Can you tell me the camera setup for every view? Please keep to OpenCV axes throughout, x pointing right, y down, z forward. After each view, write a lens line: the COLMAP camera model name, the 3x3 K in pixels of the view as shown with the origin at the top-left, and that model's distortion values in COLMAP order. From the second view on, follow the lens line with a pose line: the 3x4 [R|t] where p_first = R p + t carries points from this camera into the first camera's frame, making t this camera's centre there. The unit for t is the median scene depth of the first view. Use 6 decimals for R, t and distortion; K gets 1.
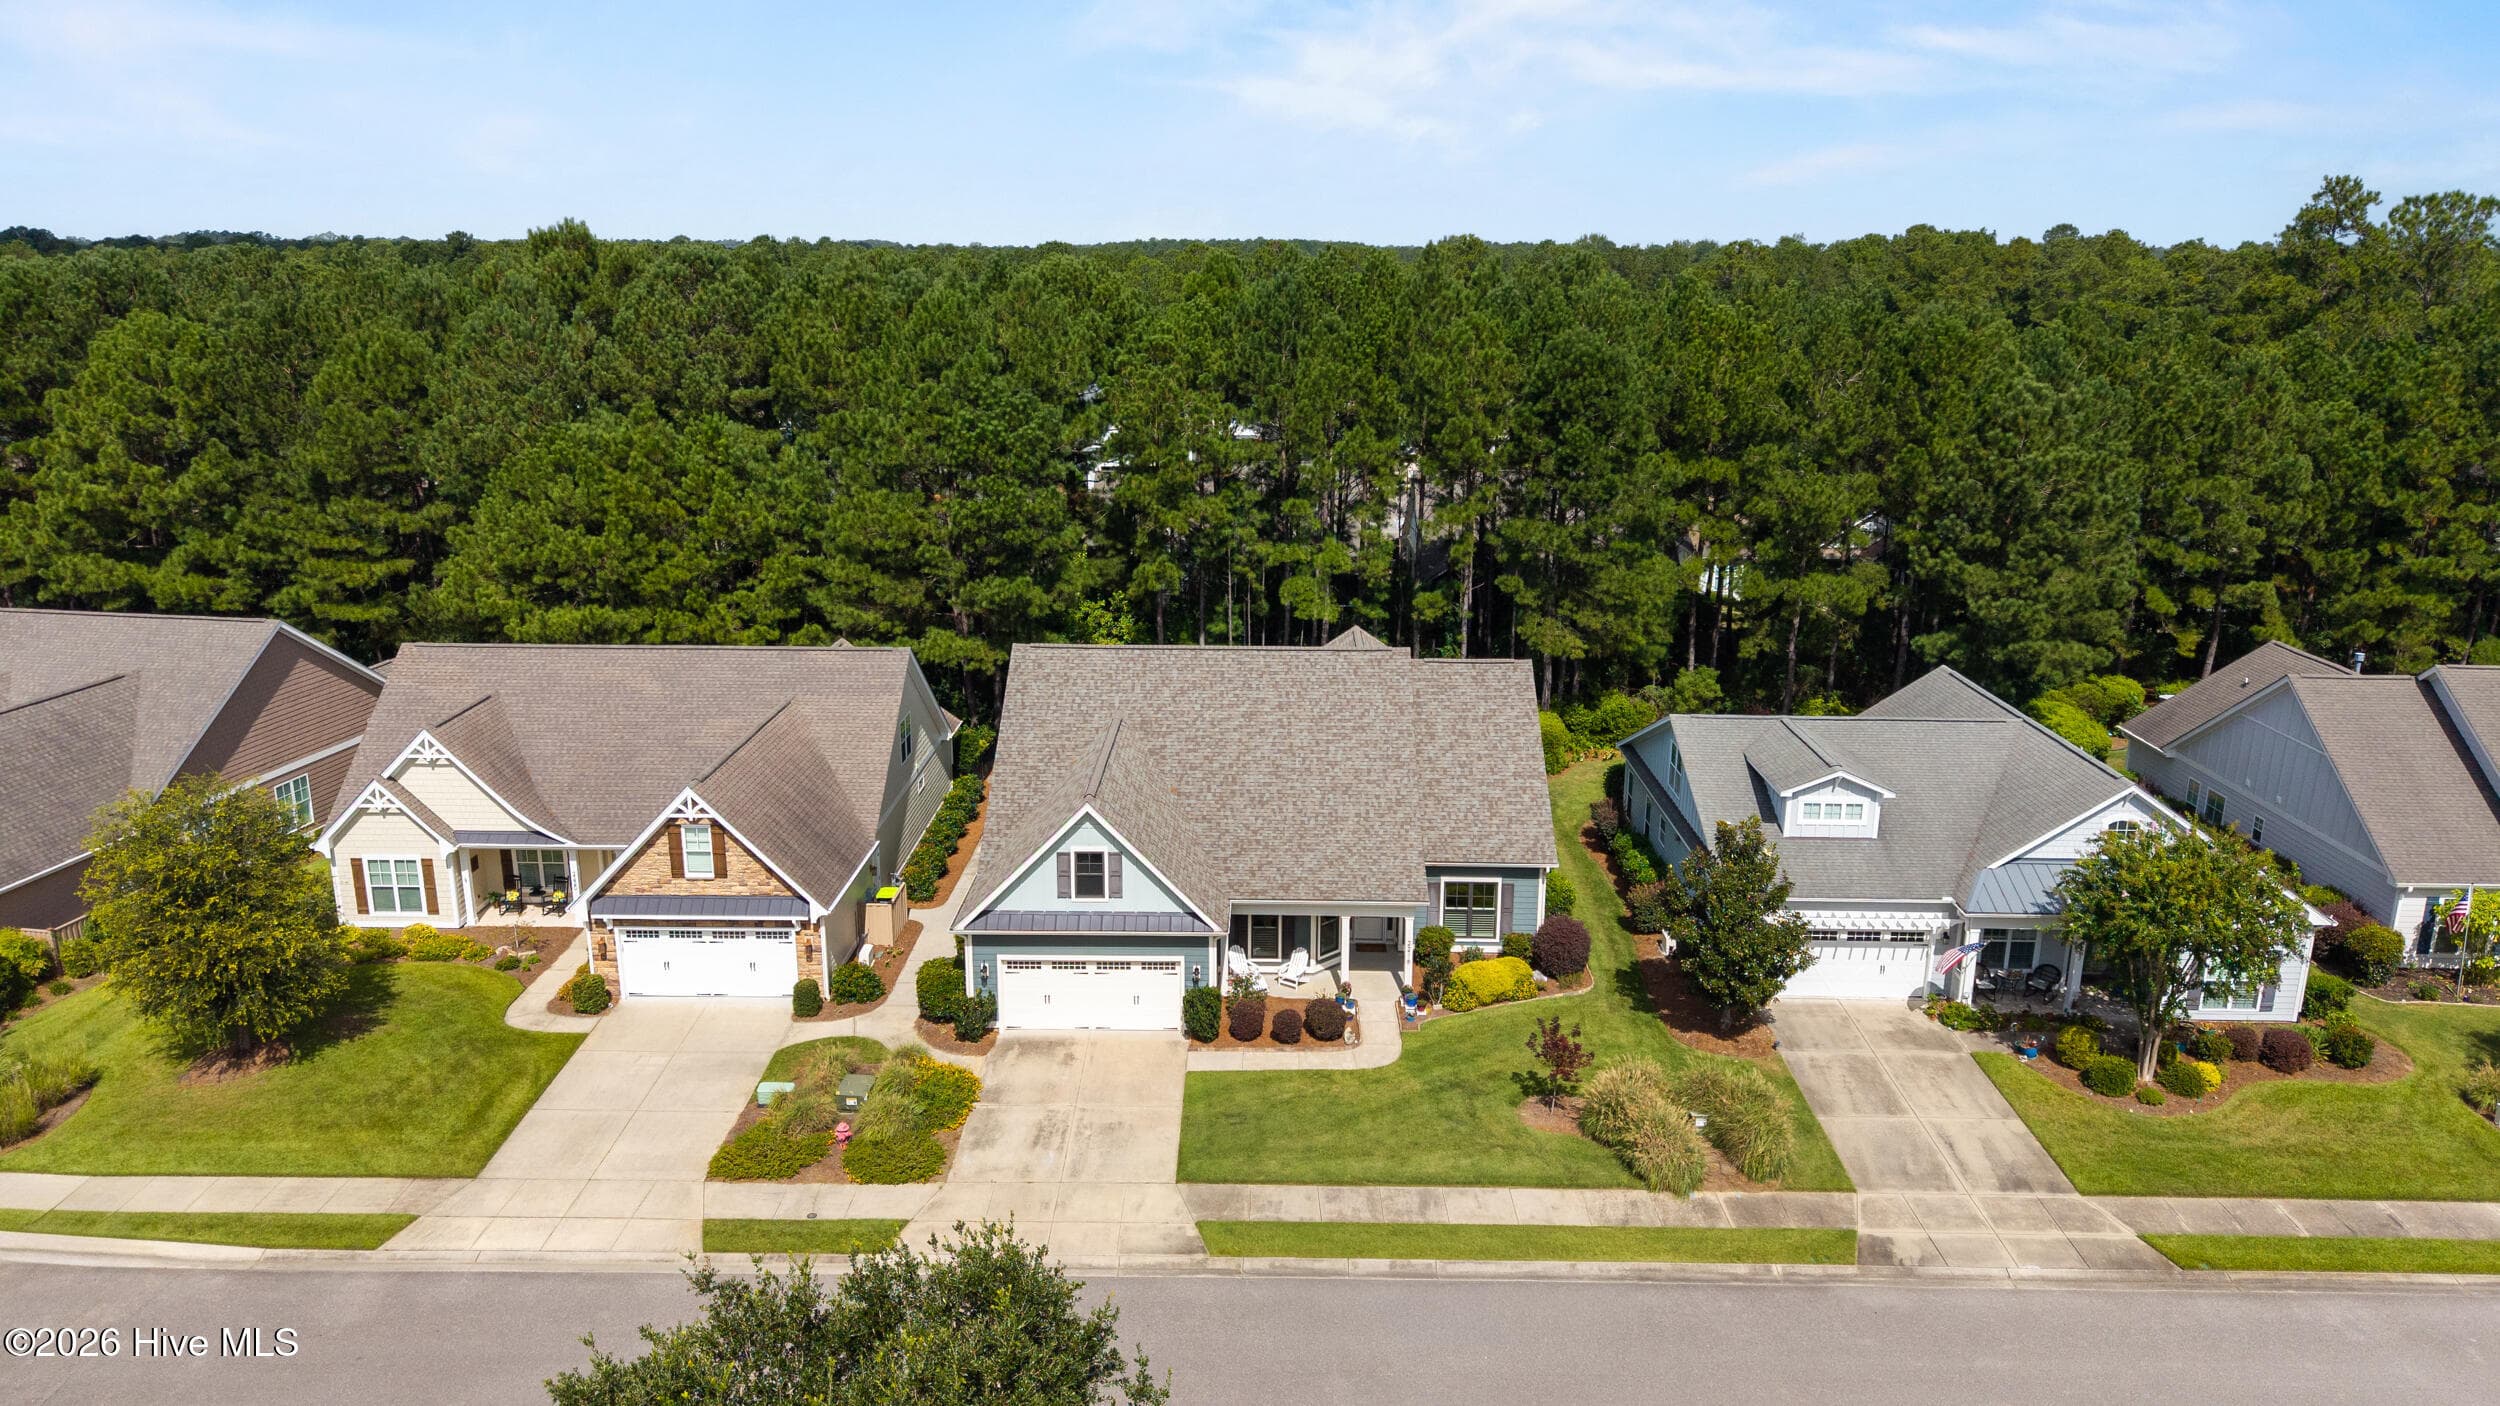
lens RADIAL K [[1698.2, 0, 1257.7], [0, 1698.2, 663.0], [0, 0, 1]] dist [0.058051, -0.101128]
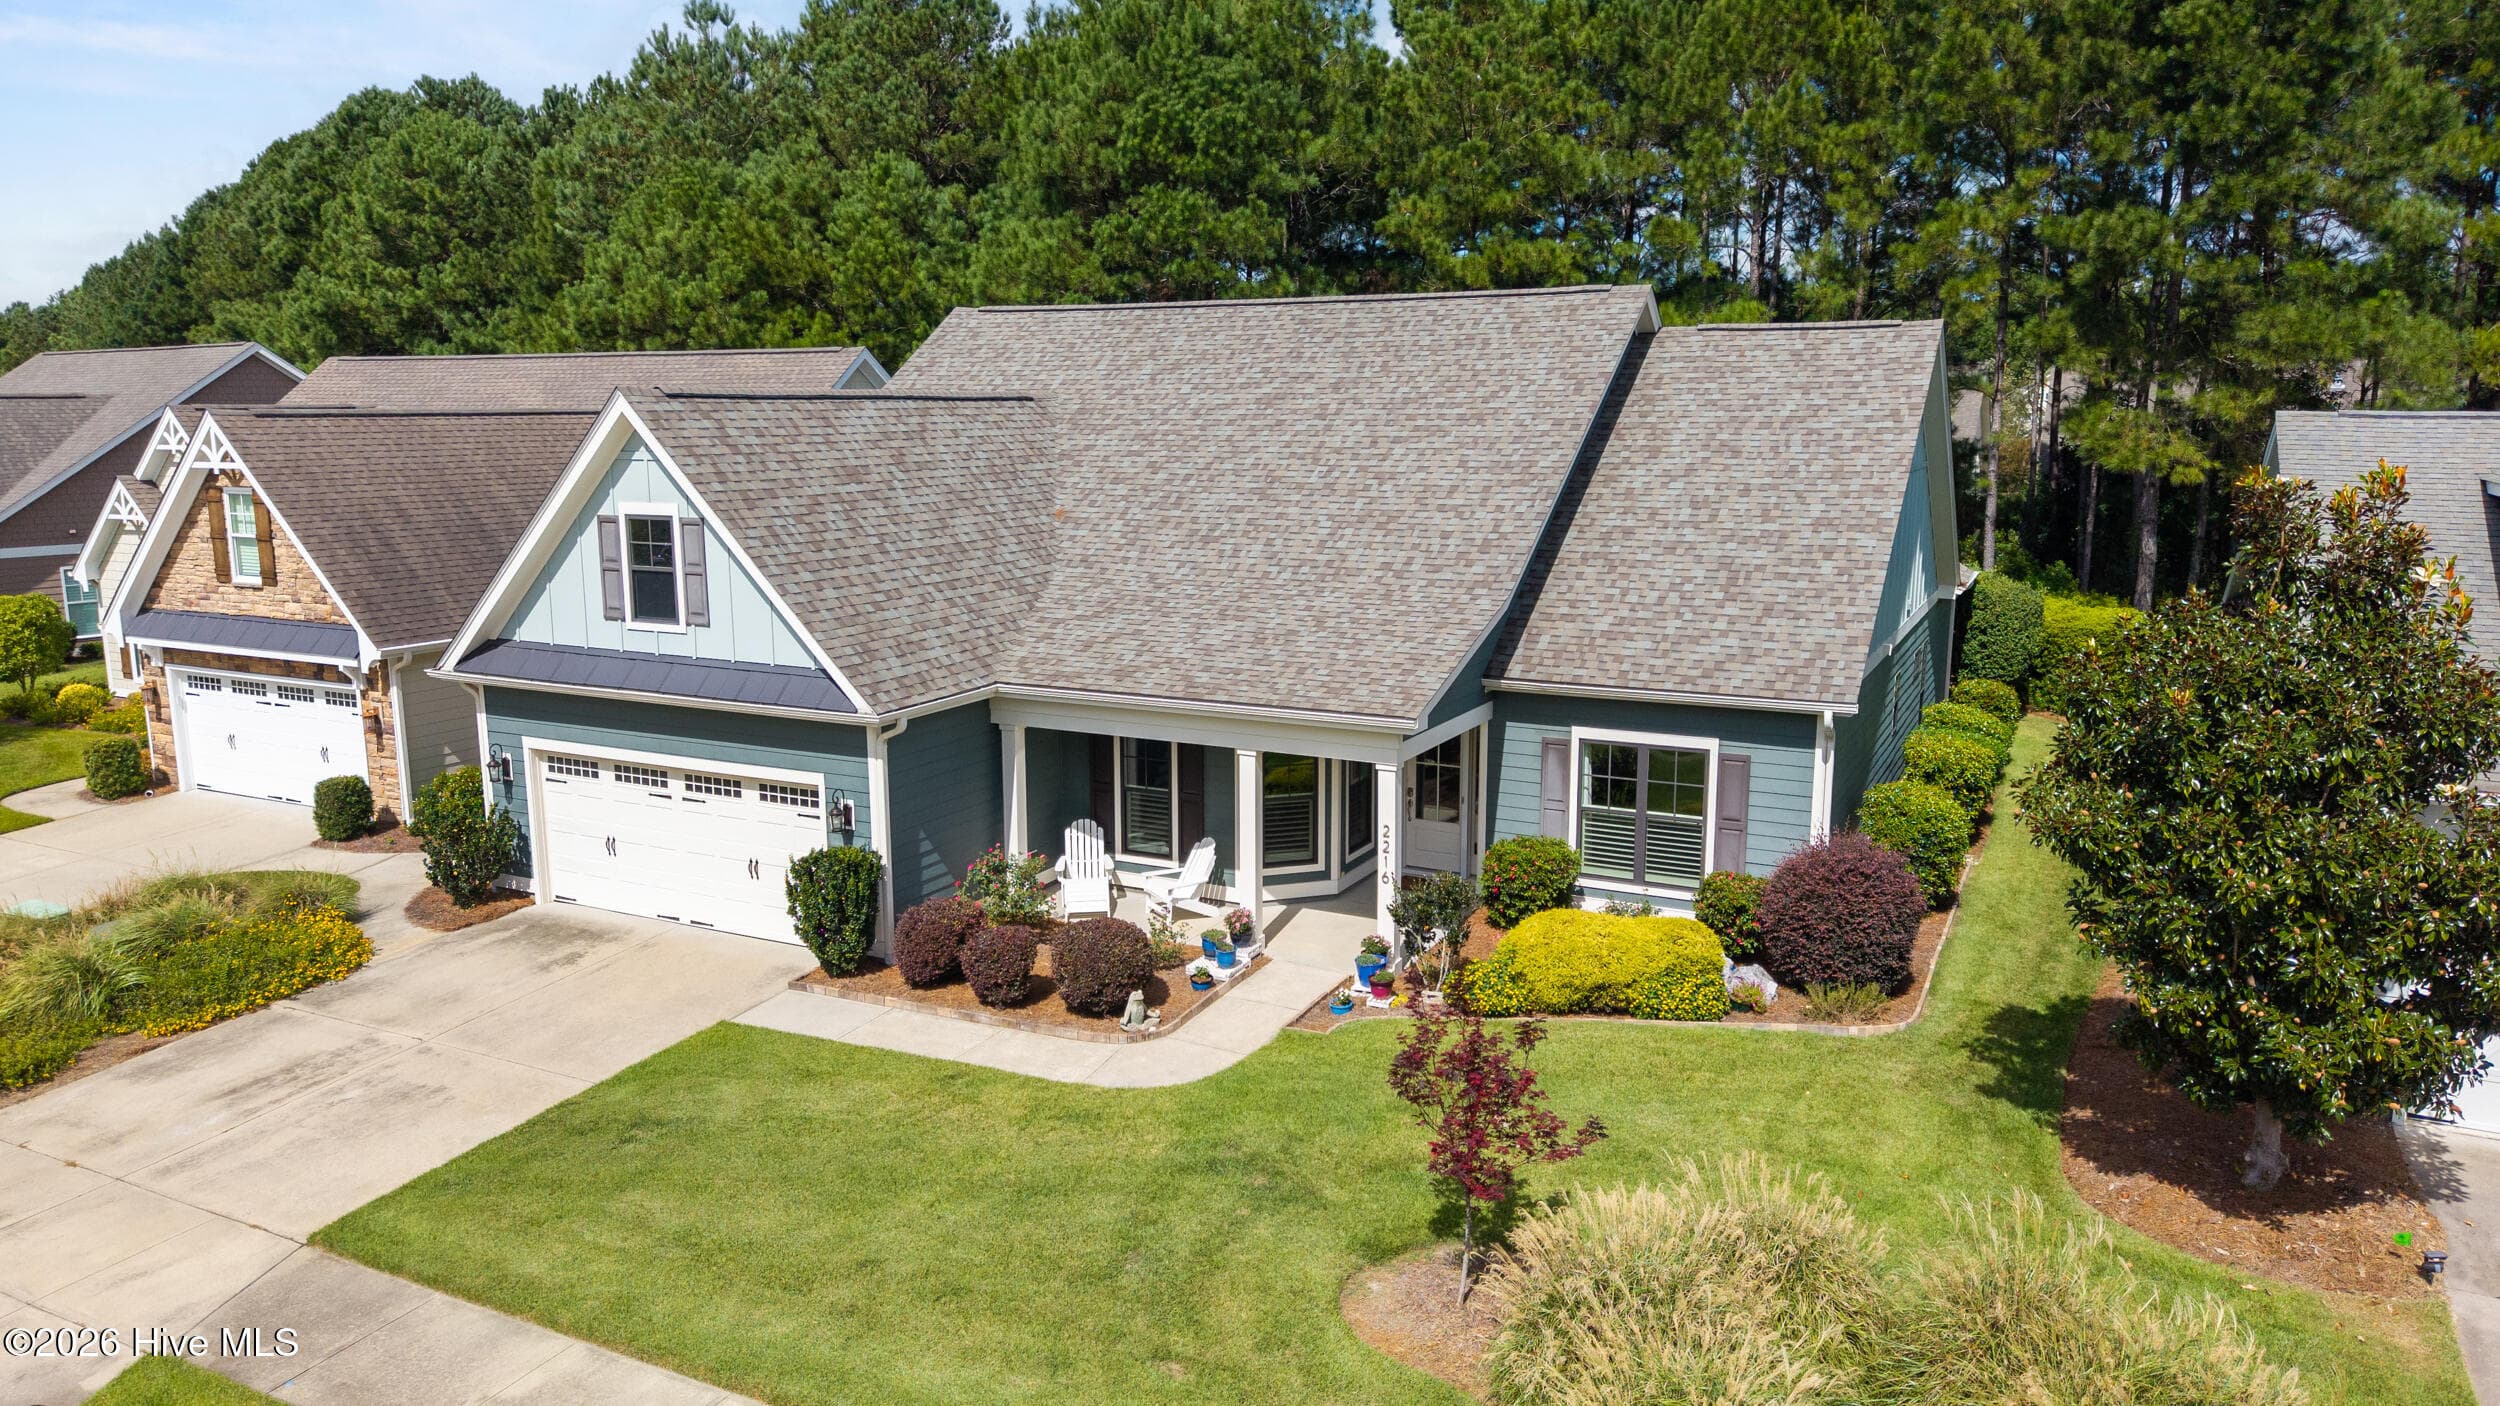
lens RADIAL K [[1682.6, 0, 1250.0], [0, 1682.6, 703.0], [0, 0, 1]] dist [-0.000329, -0.001981]
pose [[0.893780, 0.068989, -0.443168, 0.235268], [-0.096873, 0.994470, -0.040563, 0.154313], [0.437918, 0.079186, 0.895521, 0.630475]]
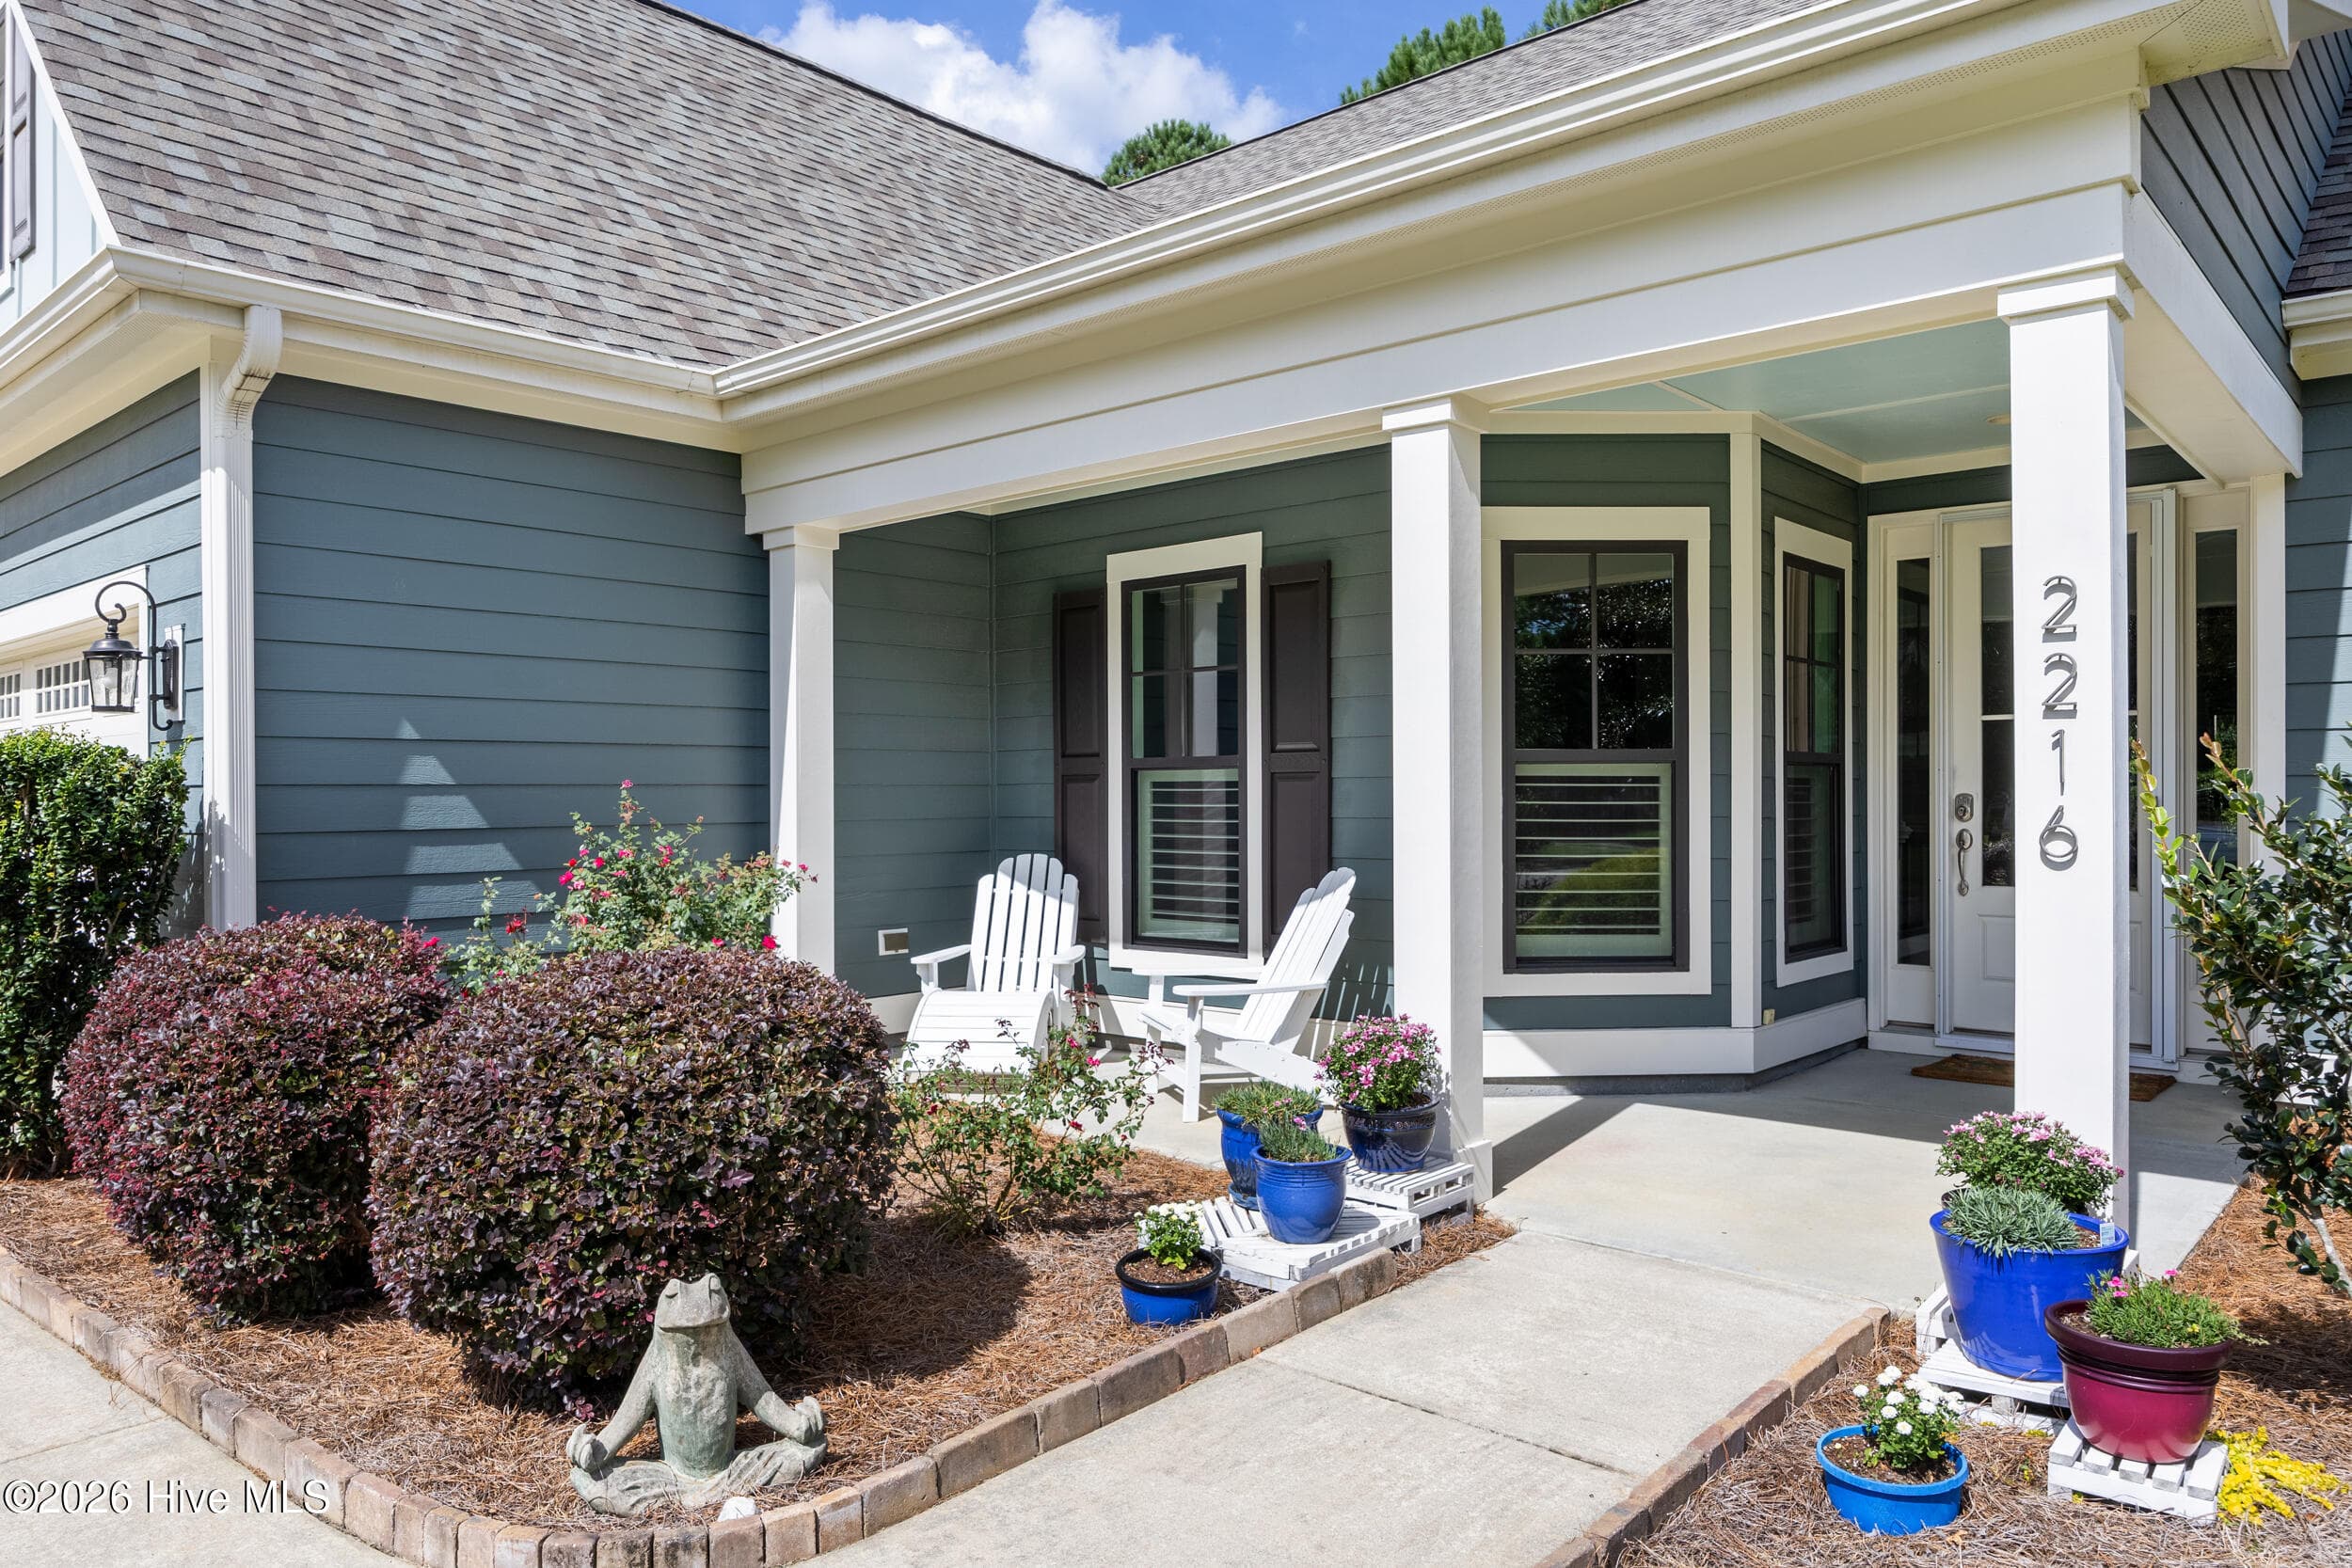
lens RADIAL K [[1583.5, 0, 1172.6], [0, 1583.5, 808.6], [0, 0, 1]] dist [-0.001112, -0.000681]
pose [[0.752405, -0.008789, -0.658642, 0.107438], [-0.149112, 0.971682, -0.183305, 0.195956], [0.641602, 0.236131, 0.729787, 0.922723]]
